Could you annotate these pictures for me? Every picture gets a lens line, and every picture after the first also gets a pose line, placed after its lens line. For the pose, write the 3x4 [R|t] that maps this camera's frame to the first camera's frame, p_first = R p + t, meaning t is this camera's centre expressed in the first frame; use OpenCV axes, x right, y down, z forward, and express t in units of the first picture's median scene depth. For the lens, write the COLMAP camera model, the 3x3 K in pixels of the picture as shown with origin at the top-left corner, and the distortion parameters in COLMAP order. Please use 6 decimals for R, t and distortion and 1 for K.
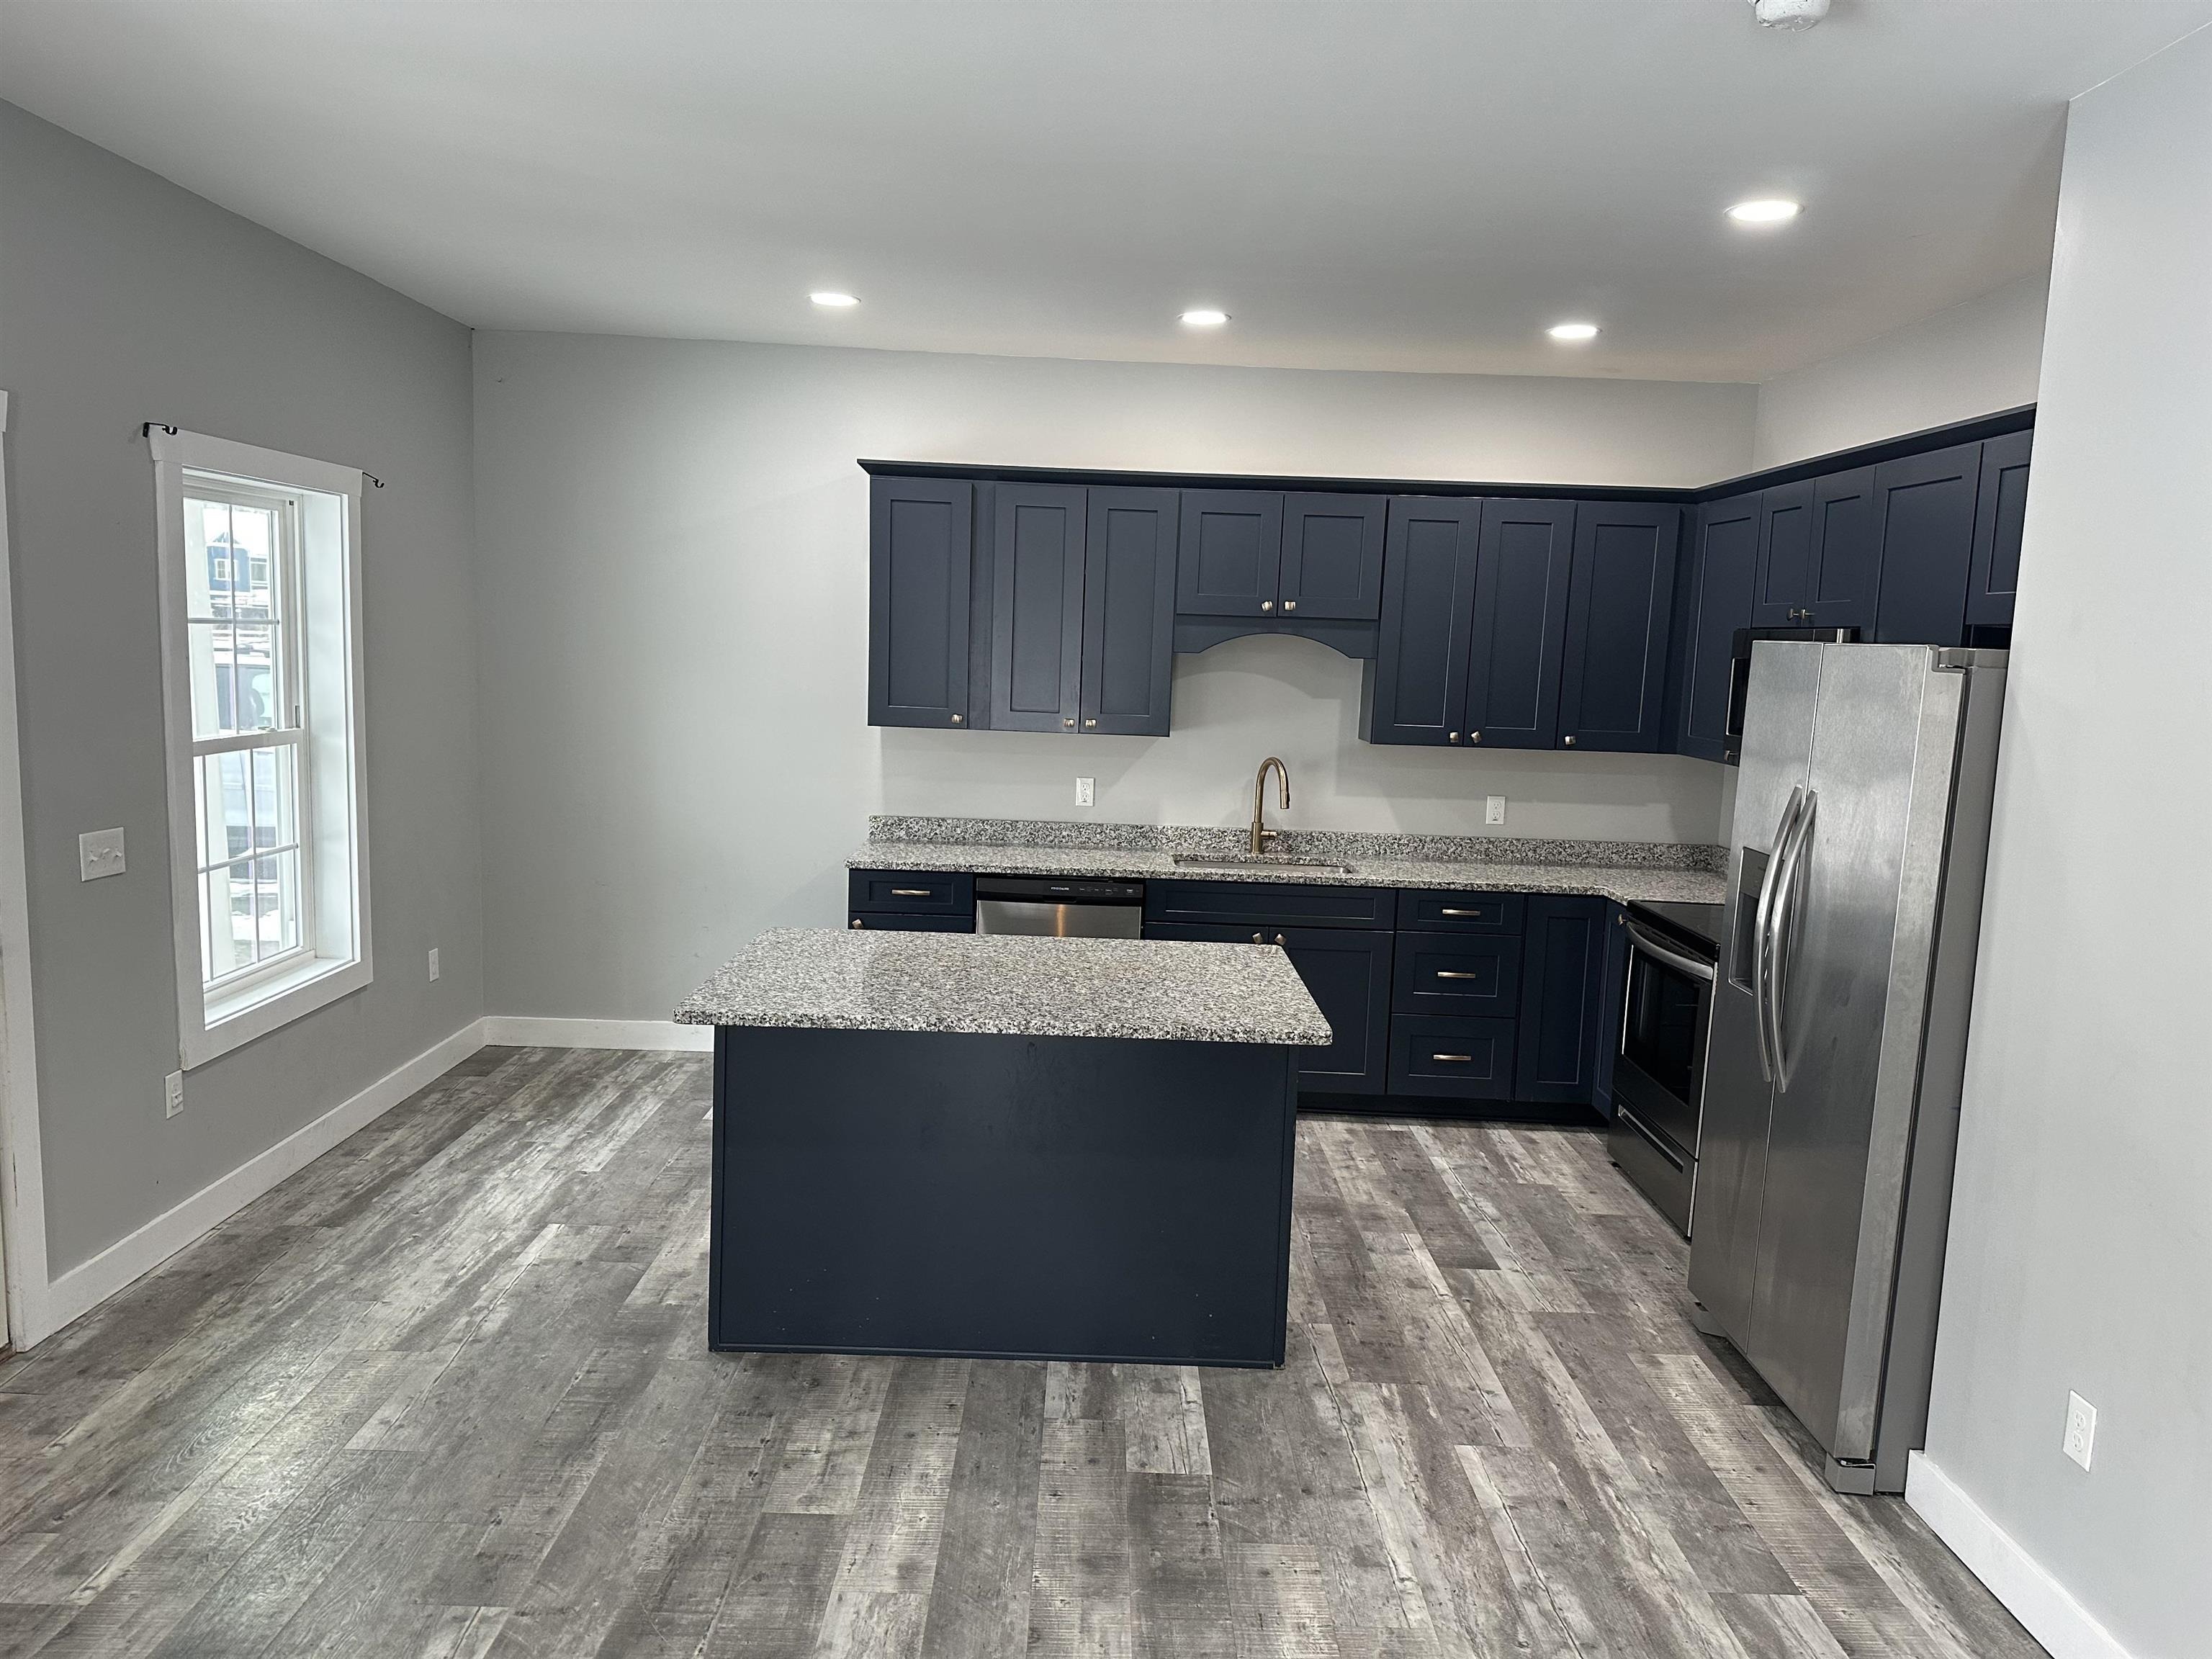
lens RADIAL K [[1526.8, 0, 1106.0], [0, 1526.8, 829.5], [0, 0, 1]] dist [0.067080, -0.068594]
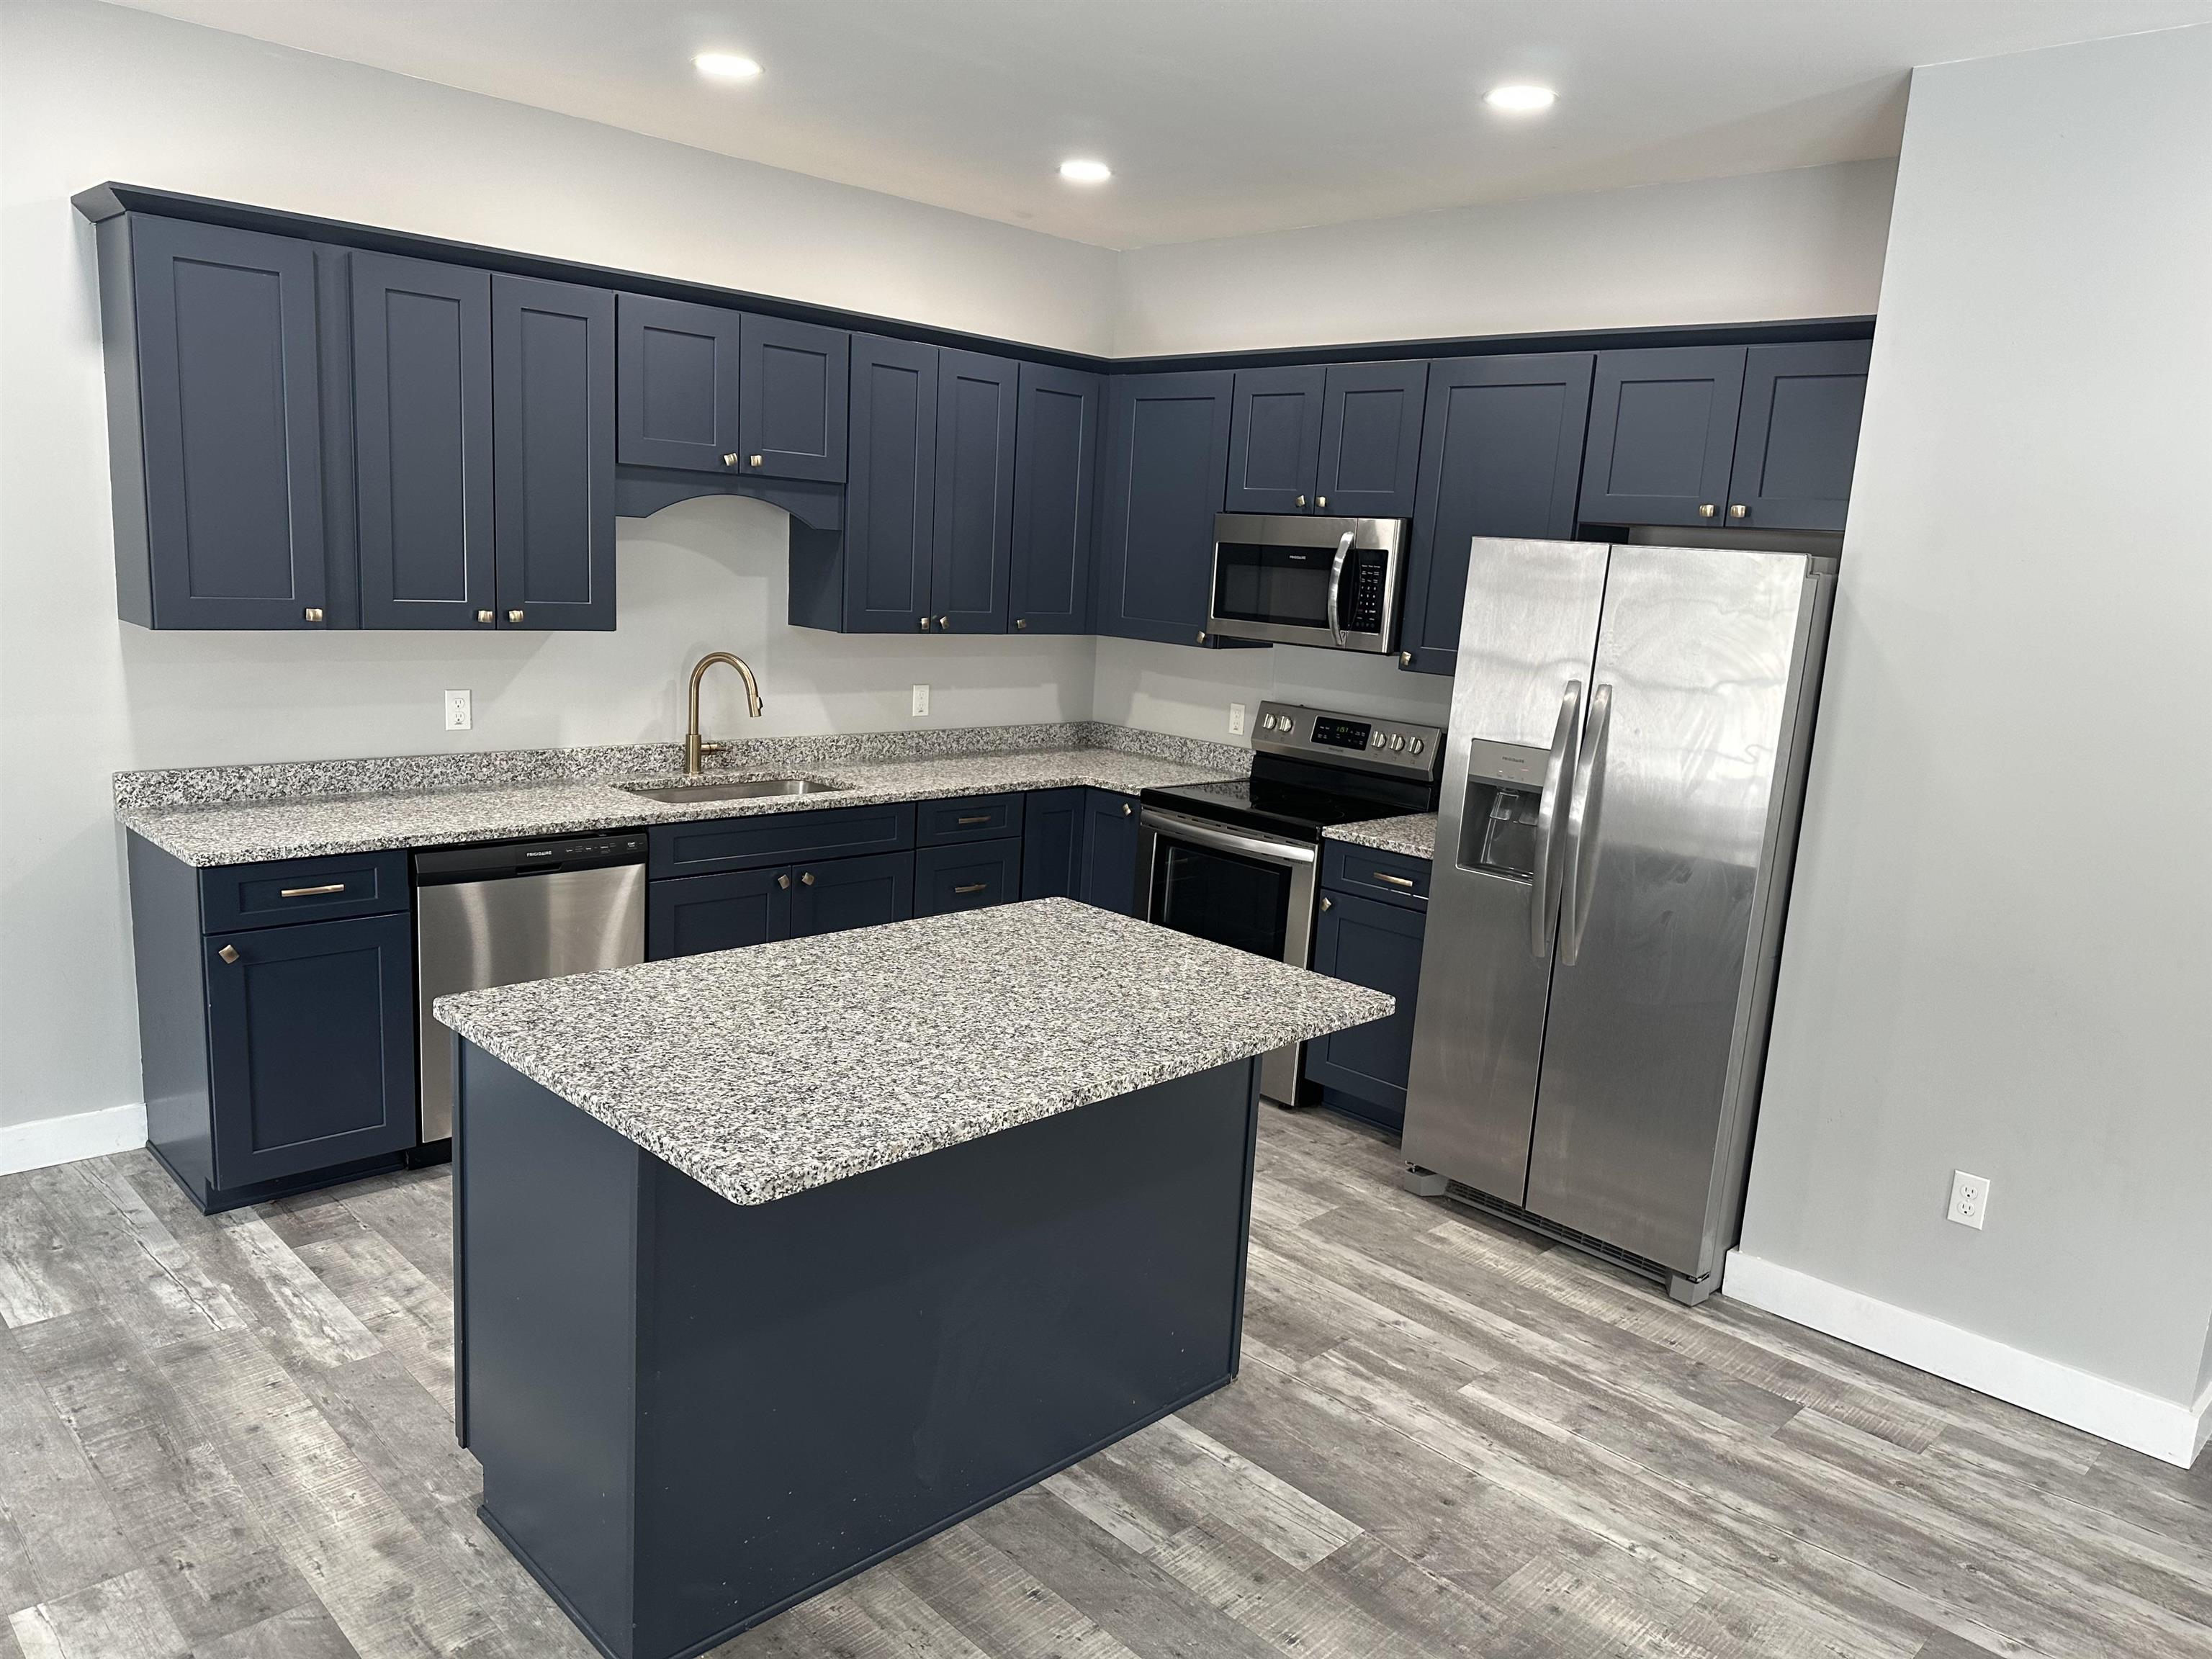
lens RADIAL K [[1546.2, 0, 1097.9], [0, 1546.2, 838.9], [0, 0, 1]] dist [0.123666, -0.165306]
pose [[0.712714, -0.128369, 0.689609, -0.375431], [0.051626, 0.990045, 0.130938, -0.054635], [-0.699553, -0.057719, 0.712246, 0.316207]]
